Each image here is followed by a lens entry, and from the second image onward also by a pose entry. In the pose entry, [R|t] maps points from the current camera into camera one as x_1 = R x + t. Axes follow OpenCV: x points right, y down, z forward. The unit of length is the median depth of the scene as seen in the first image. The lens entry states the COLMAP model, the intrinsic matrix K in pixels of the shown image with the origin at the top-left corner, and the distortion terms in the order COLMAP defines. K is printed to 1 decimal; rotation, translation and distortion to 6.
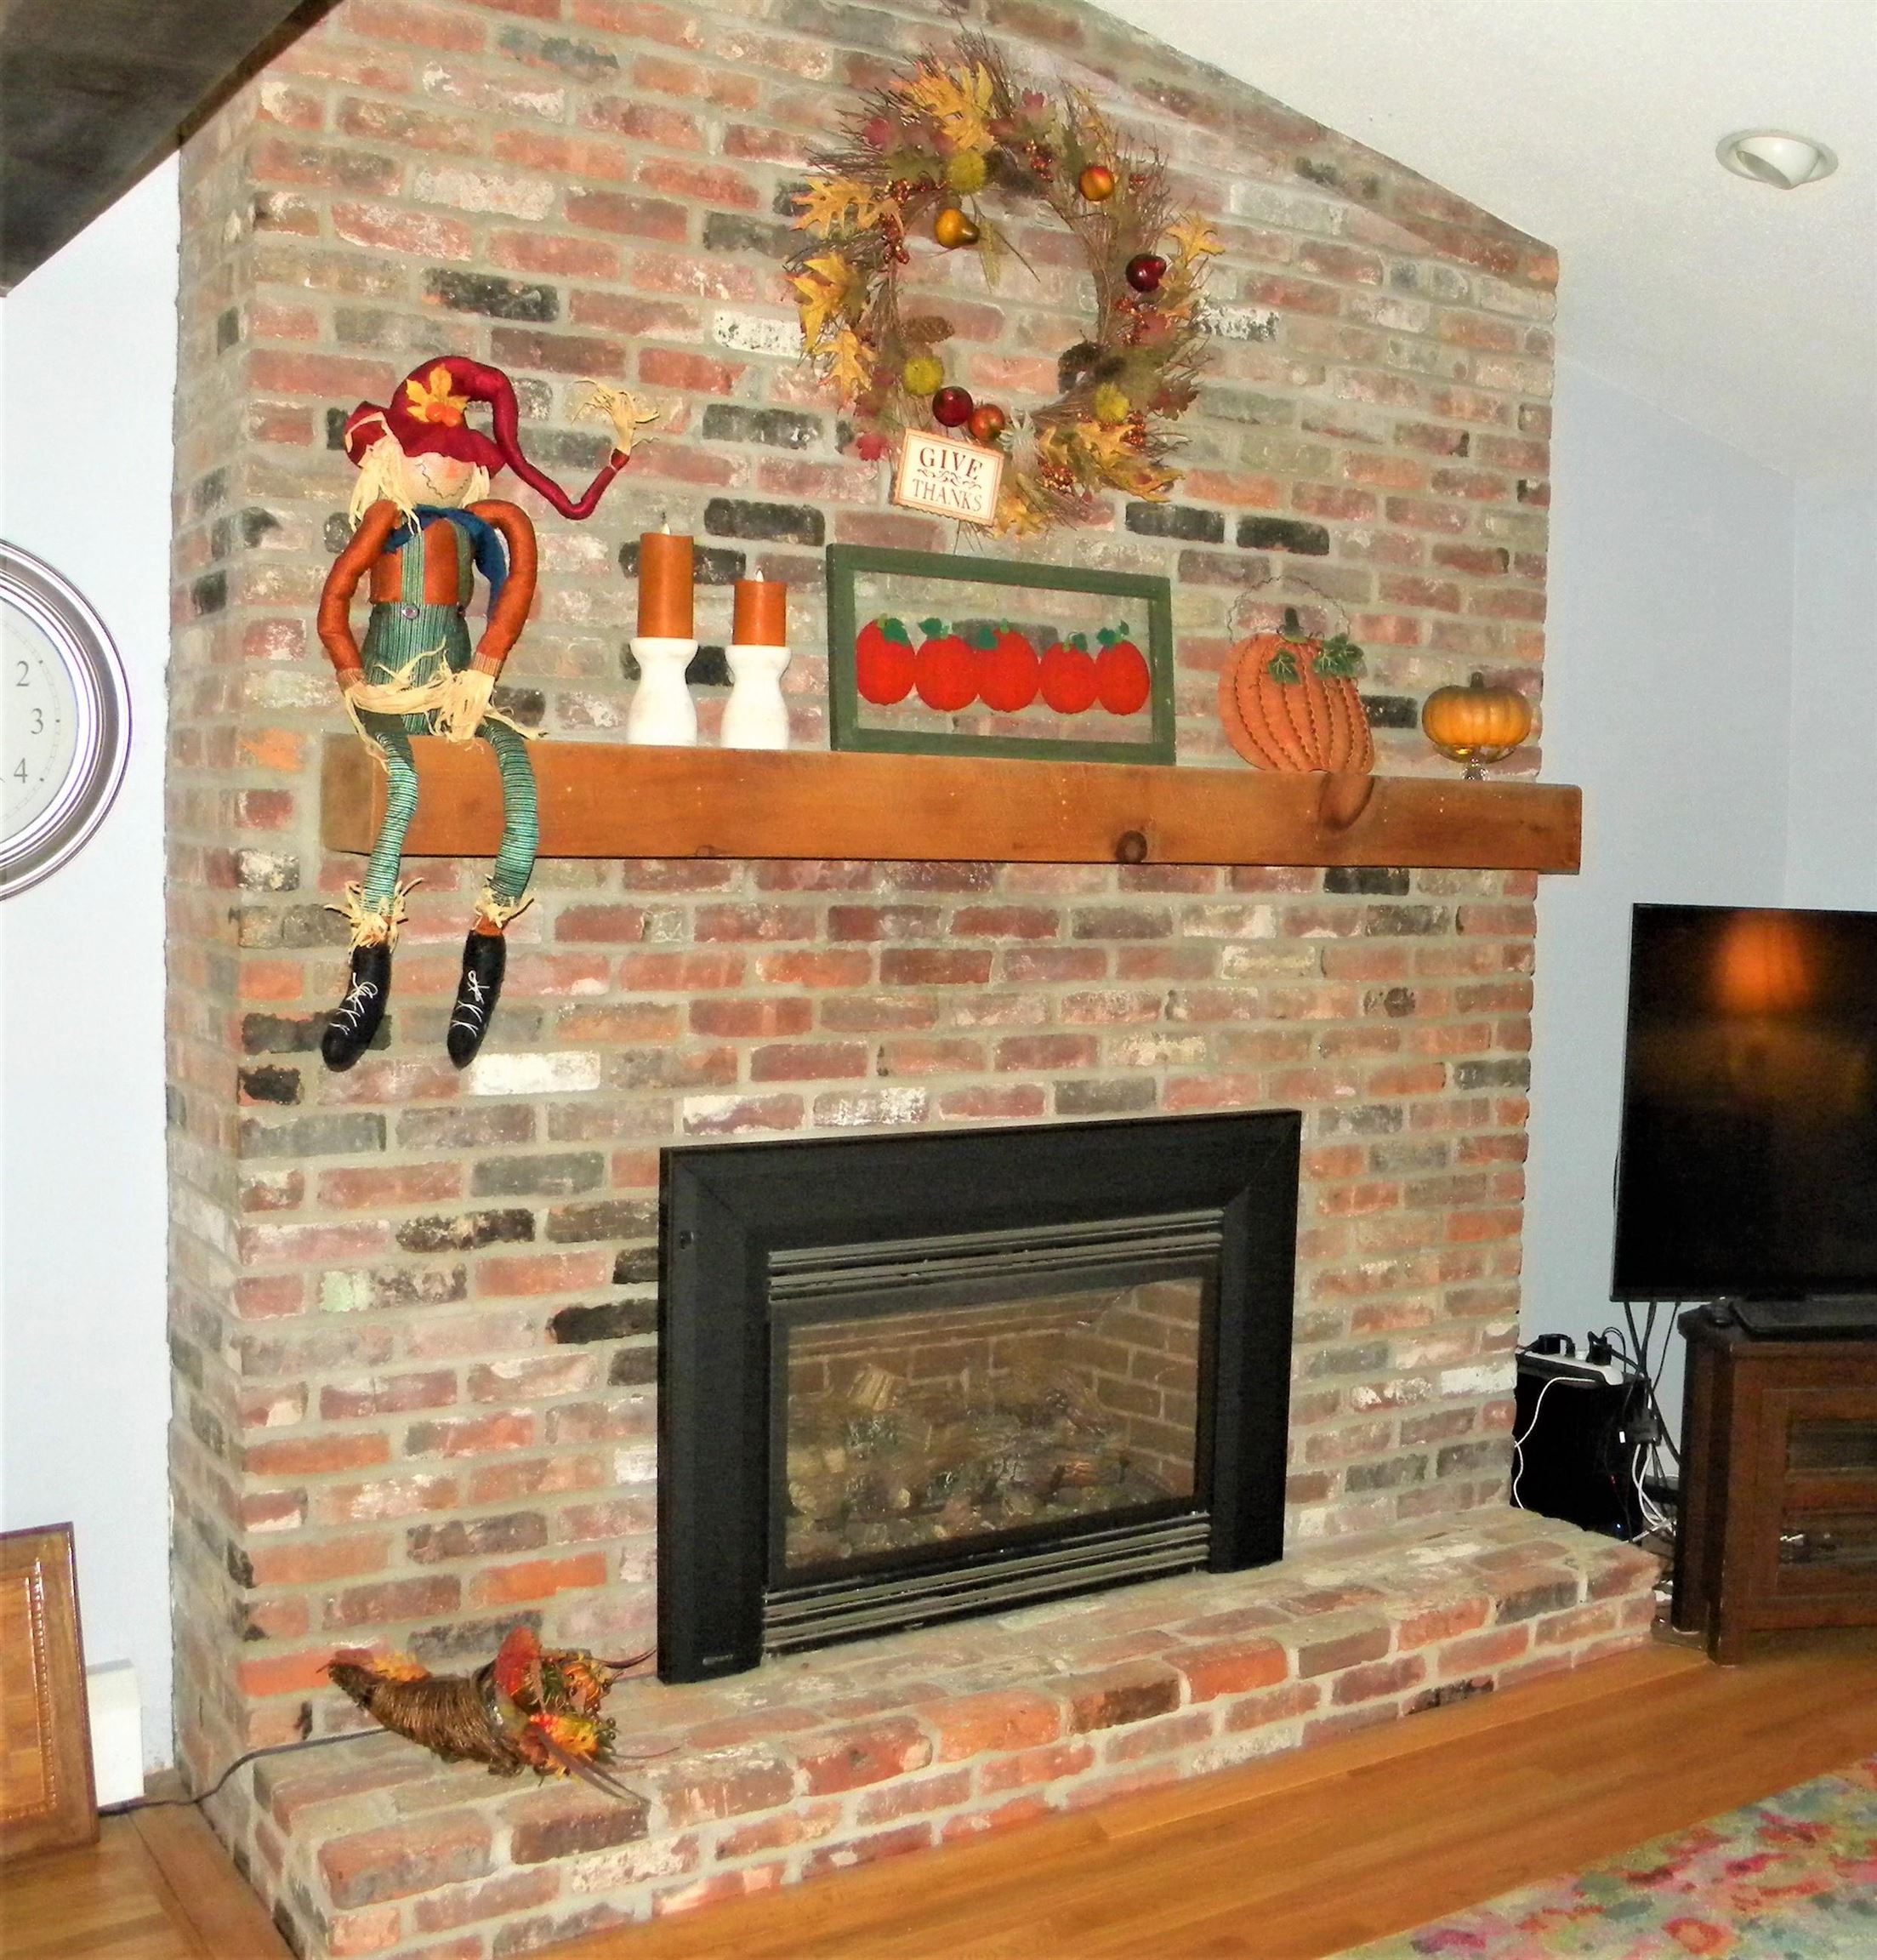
lens RADIAL K [[2164.5, 0, 938.5], [0, 2164.5, 980.0], [0, 0, 1]] dist [-0.161619, 0.035837]
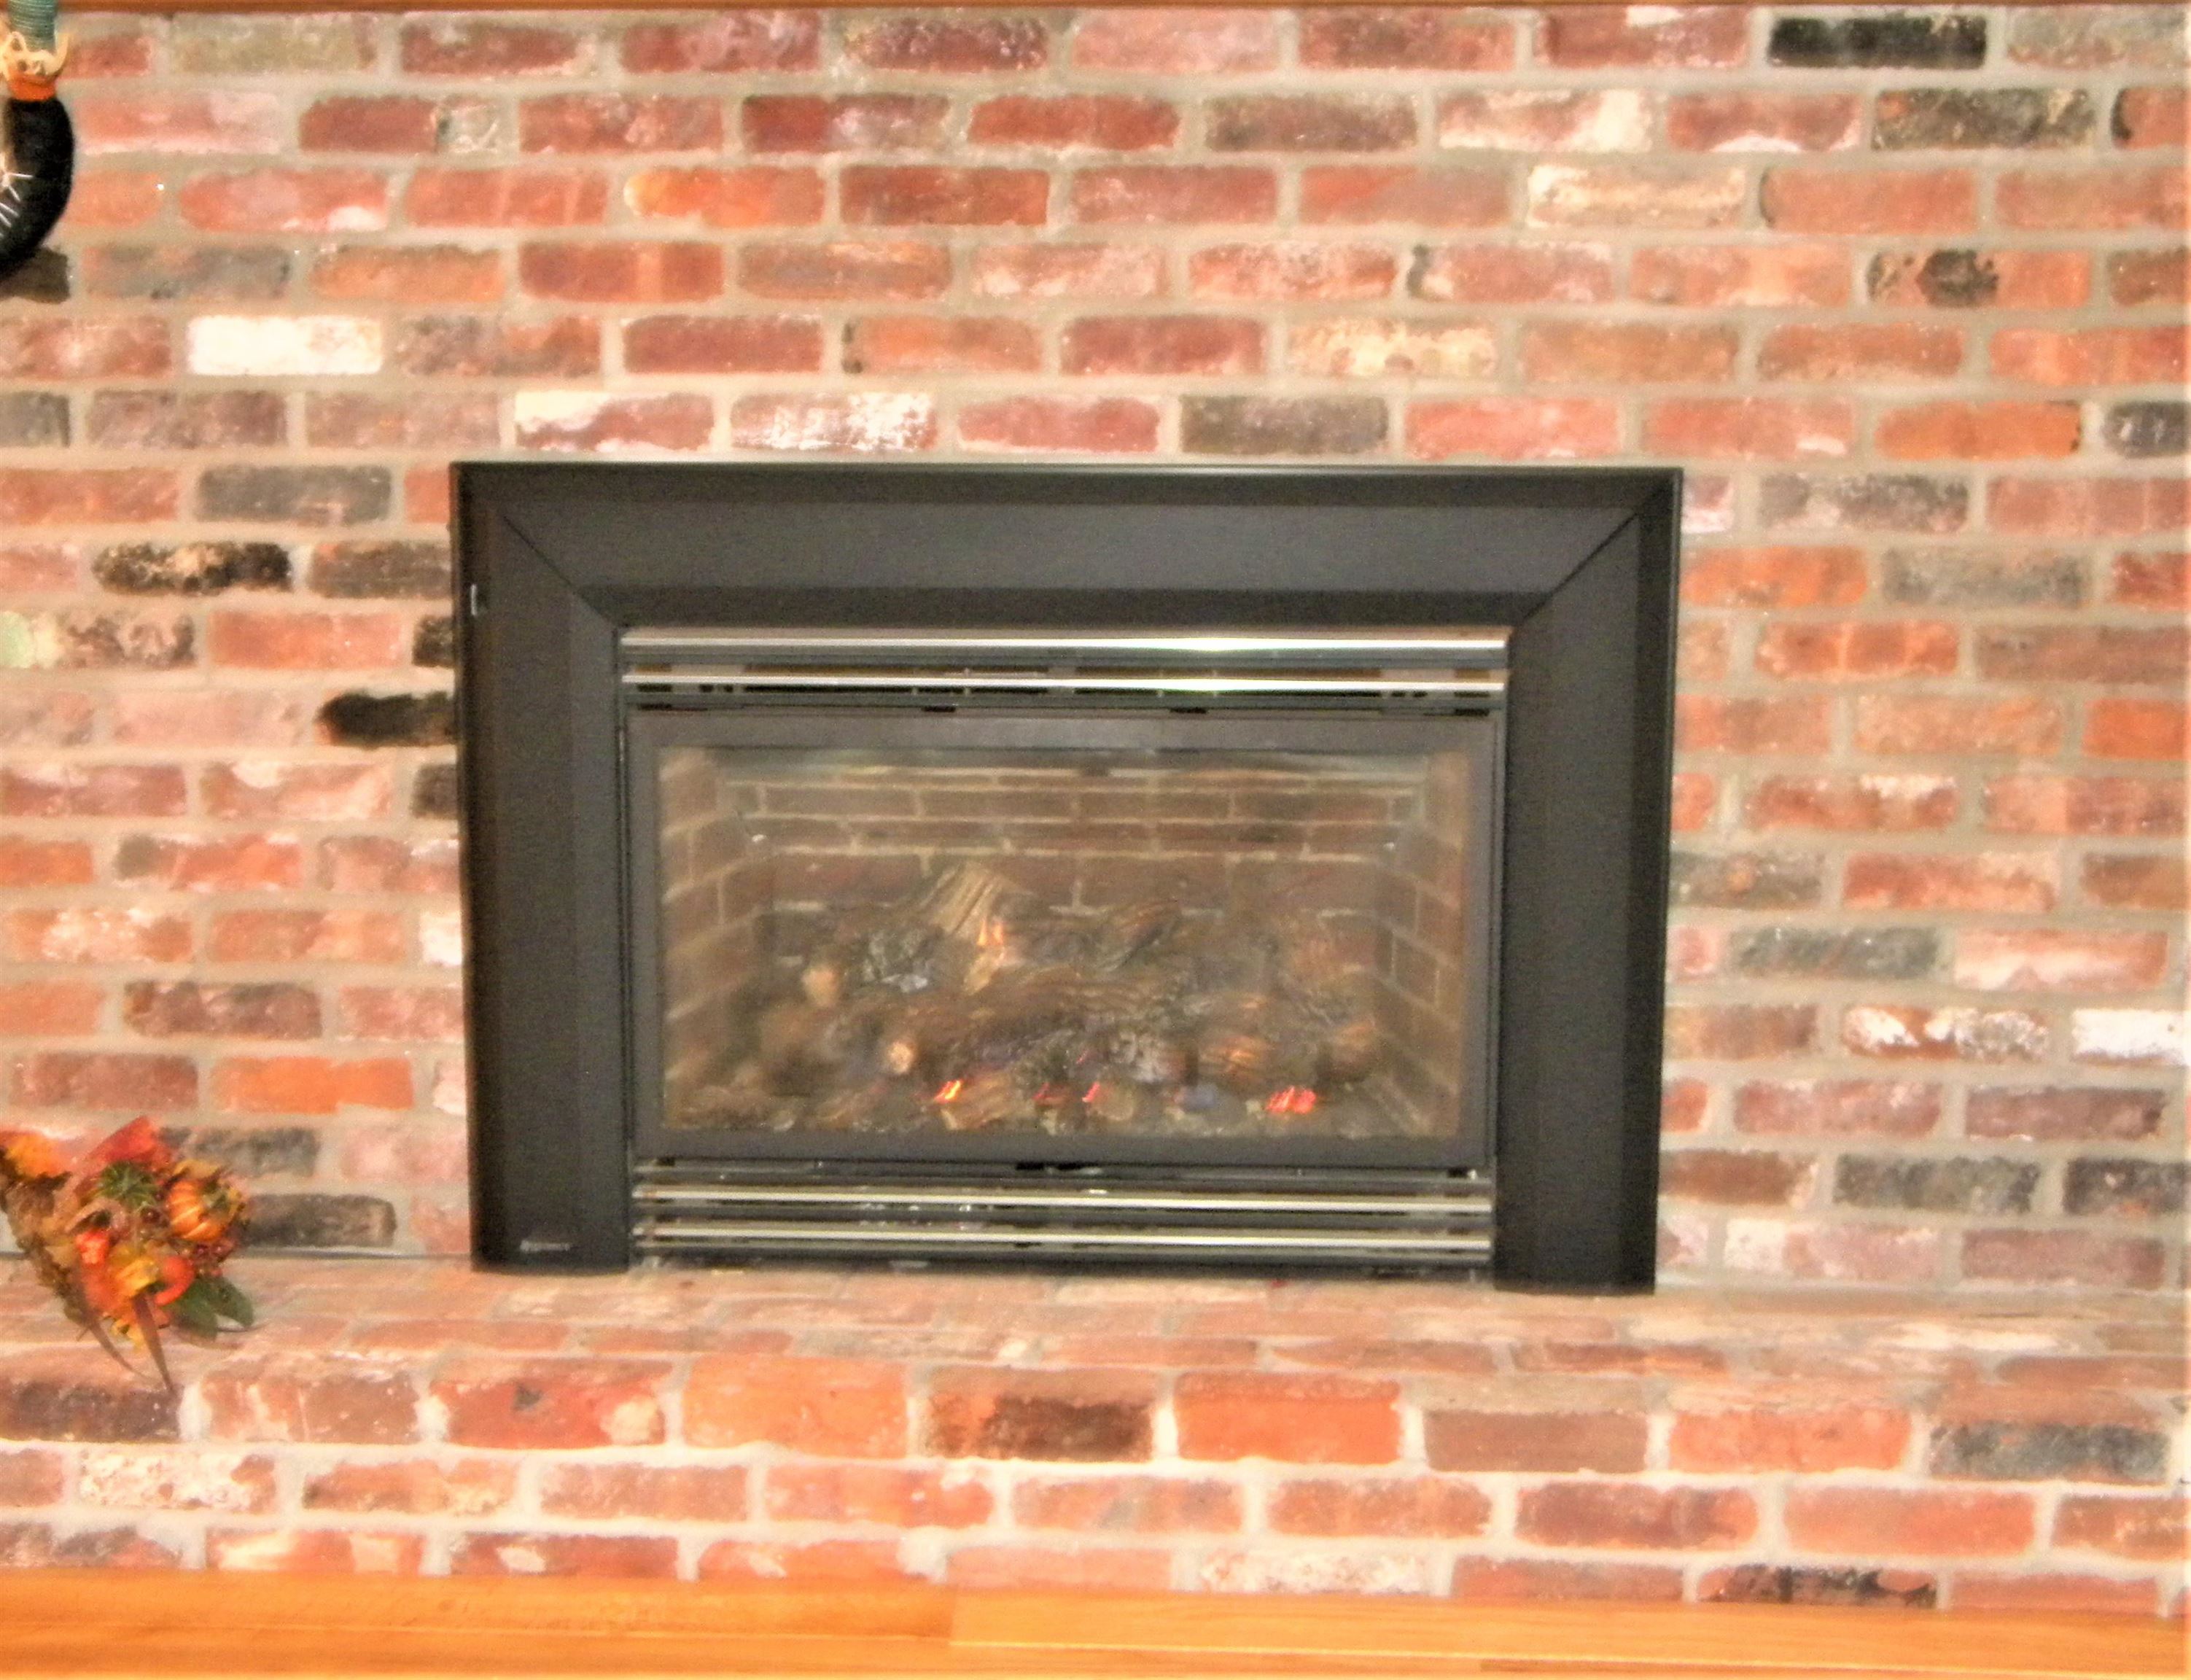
lens RADIAL K [[2765.4, 0, 1095.5], [0, 2765.4, 840.0], [0, 0, 1]] dist [-0.085503, 0.245079]
pose [[0.824736, 0.063939, -0.561892, 0.500283], [-0.027029, 0.996909, 0.073768, 0.121049], [0.564871, -0.045652, 0.823915, 0.381798]]
